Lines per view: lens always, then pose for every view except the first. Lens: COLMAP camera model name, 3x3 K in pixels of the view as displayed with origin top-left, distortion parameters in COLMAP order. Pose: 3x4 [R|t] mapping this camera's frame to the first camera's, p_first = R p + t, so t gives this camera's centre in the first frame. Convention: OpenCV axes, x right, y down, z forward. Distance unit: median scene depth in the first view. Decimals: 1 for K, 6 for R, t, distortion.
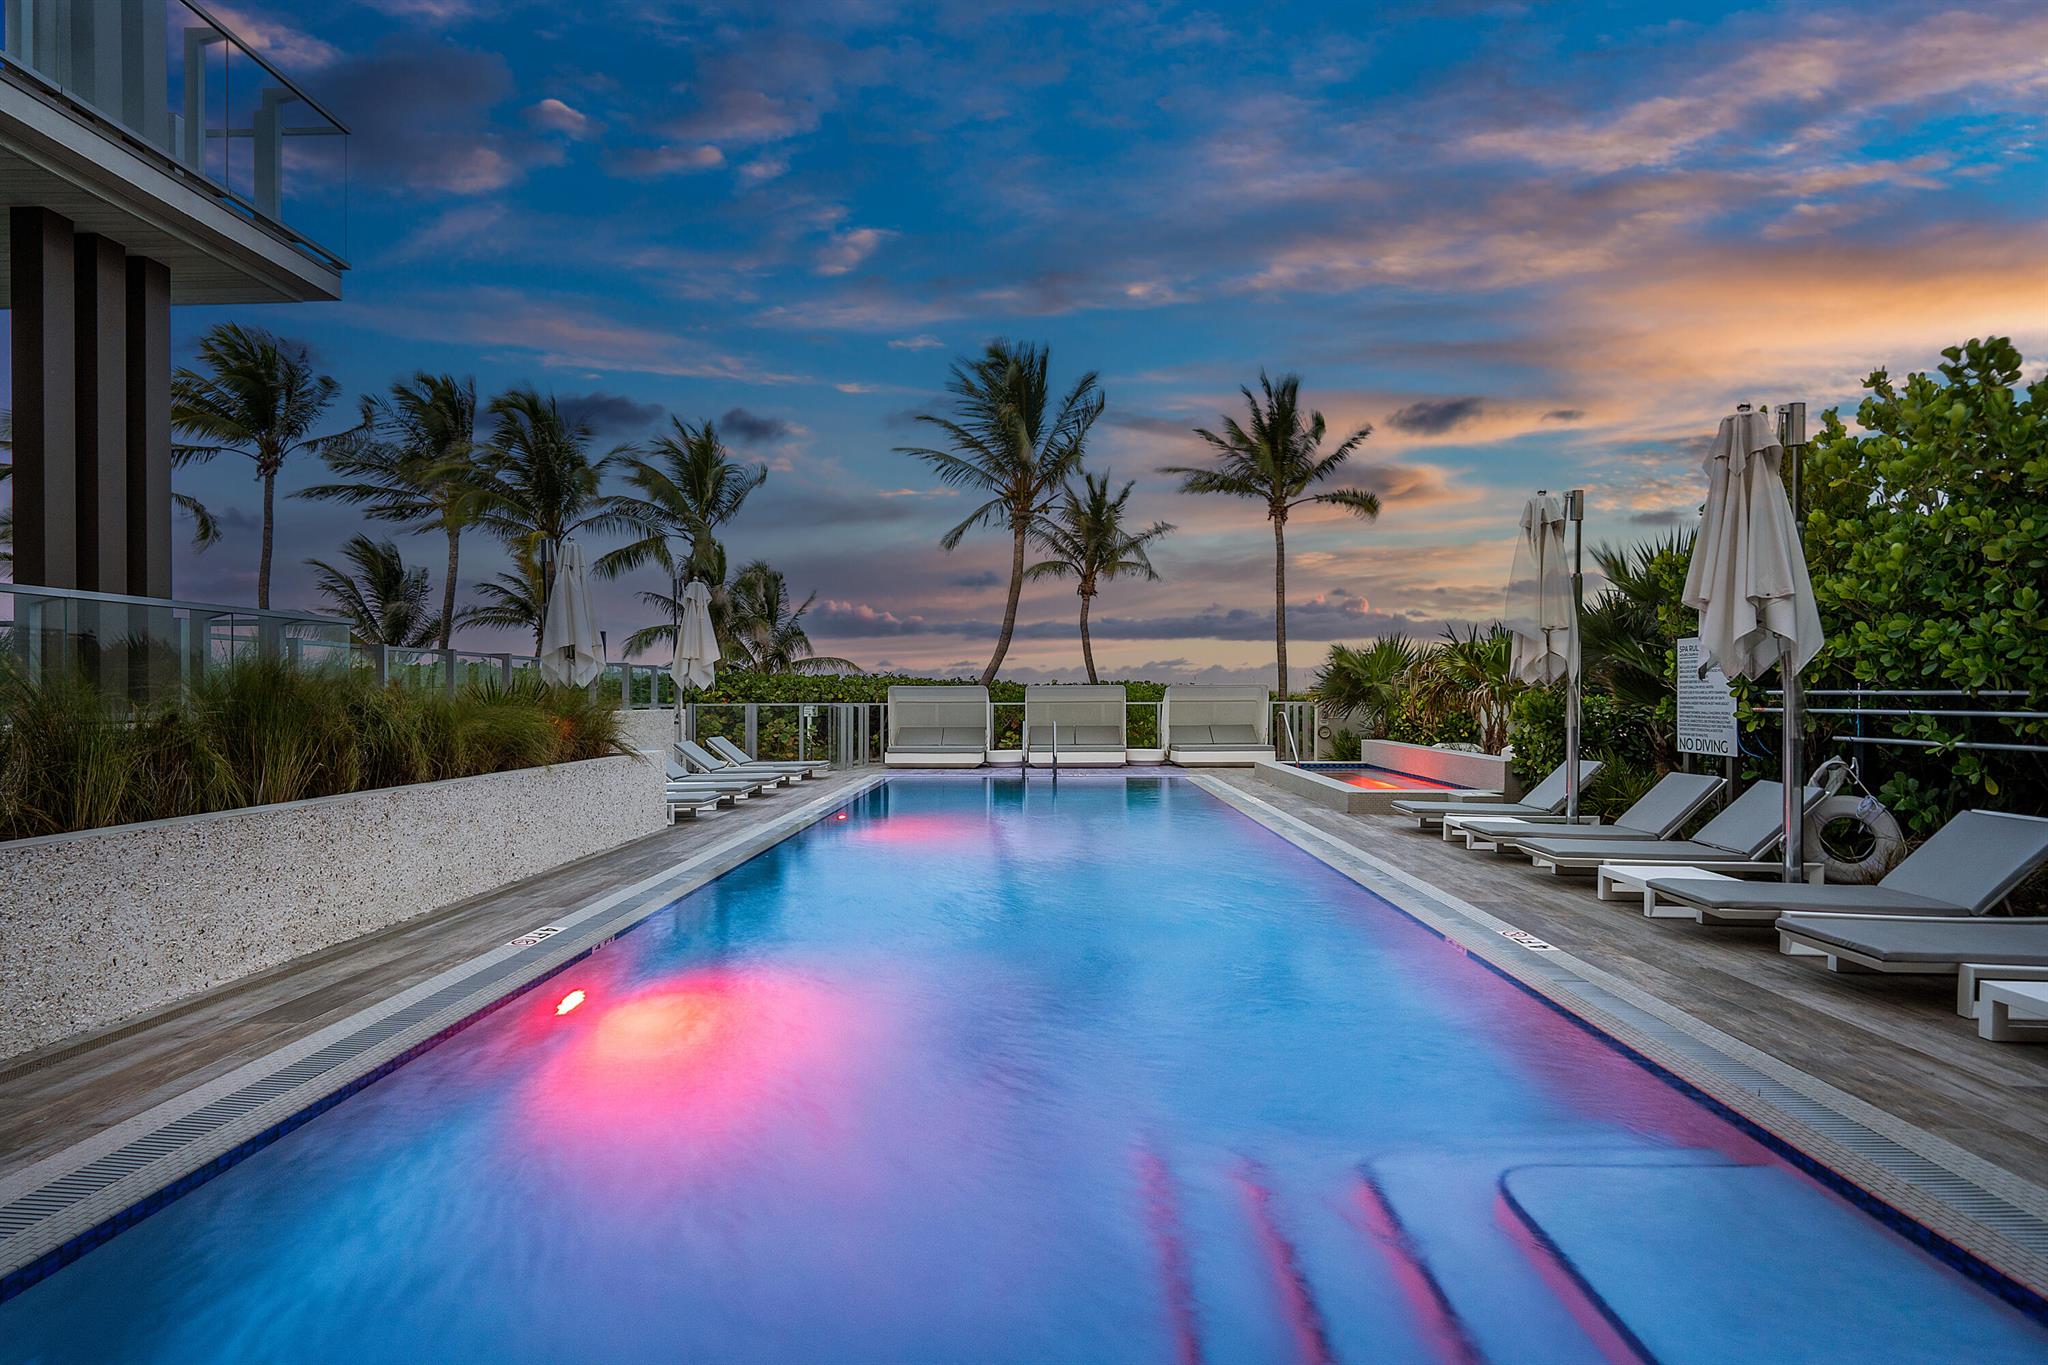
lens RADIAL K [[1067.8, 0, 1018.4], [0, 1067.8, 689.1], [0, 0, 1]] dist [0.000846, -0.000294]
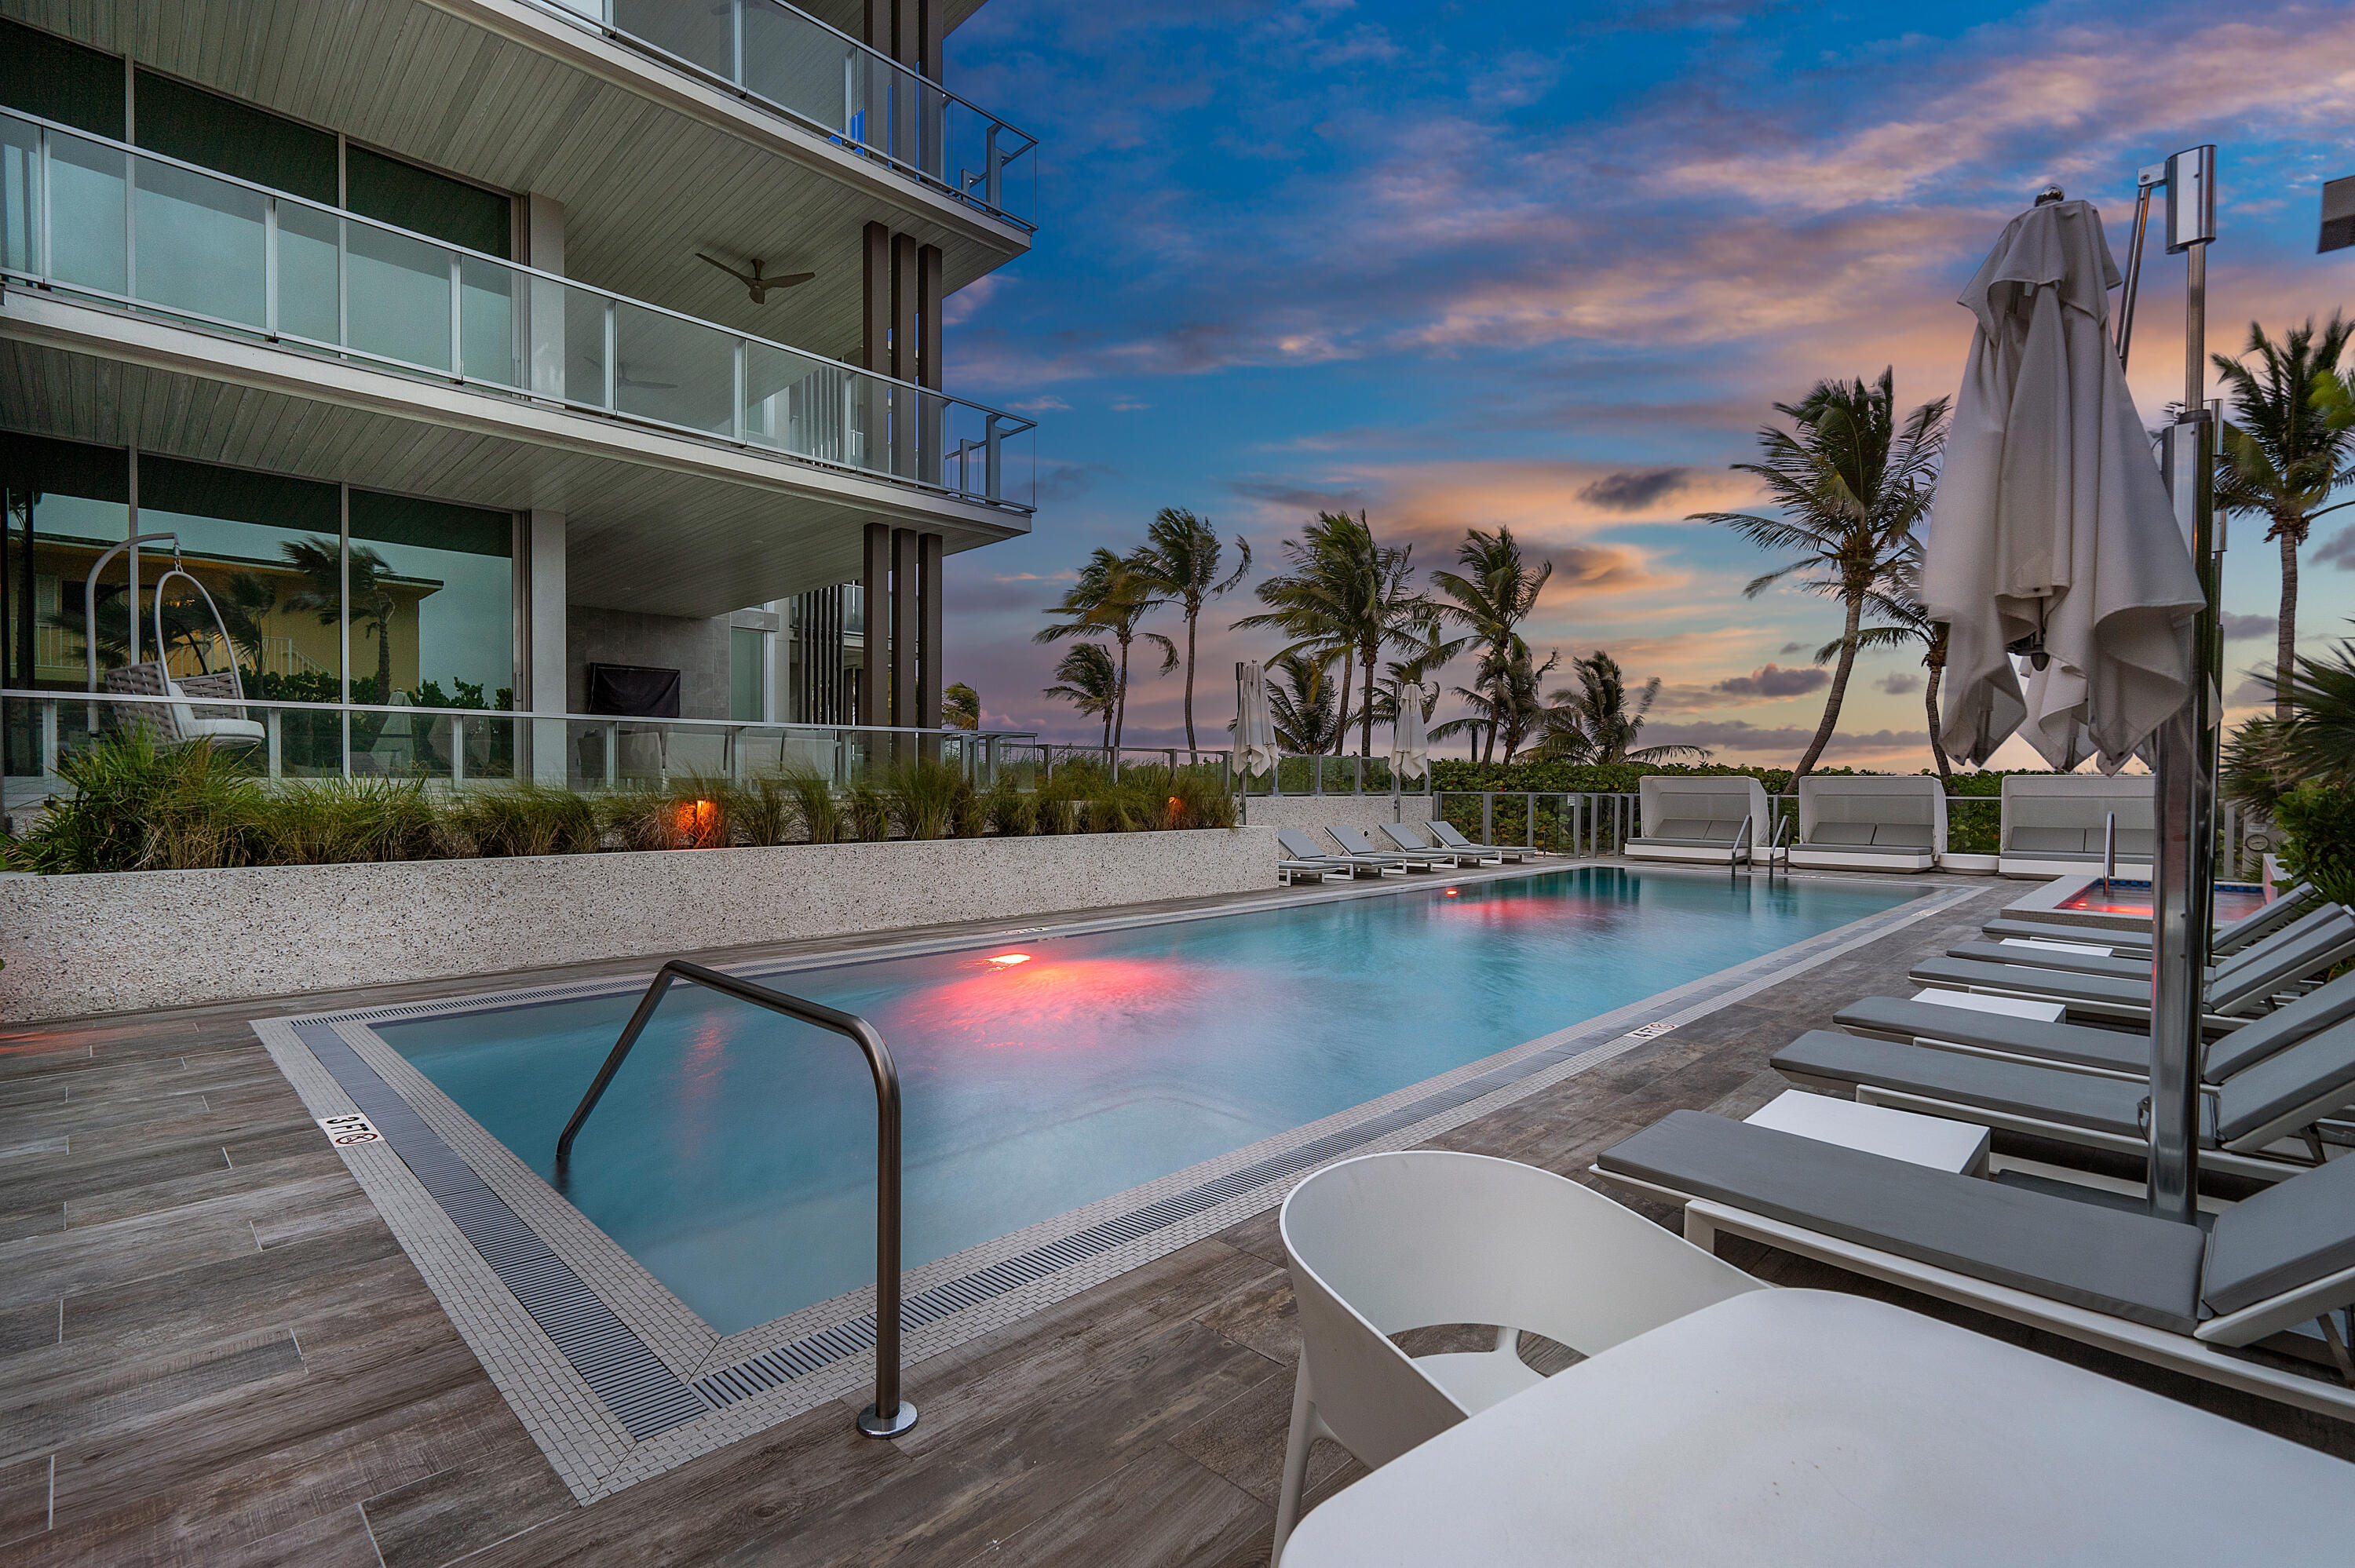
lens RADIAL K [[1094.6, 0, 1178.1], [0, 1094.6, 788.2], [0, 0, 1]] dist [-0.017979, -0.000339]
pose [[0.733588, 0.008904, -0.679536, 0.224857], [-0.002259, 0.999941, 0.010663, -0.000624], [0.679590, -0.006288, 0.733565, -0.014634]]
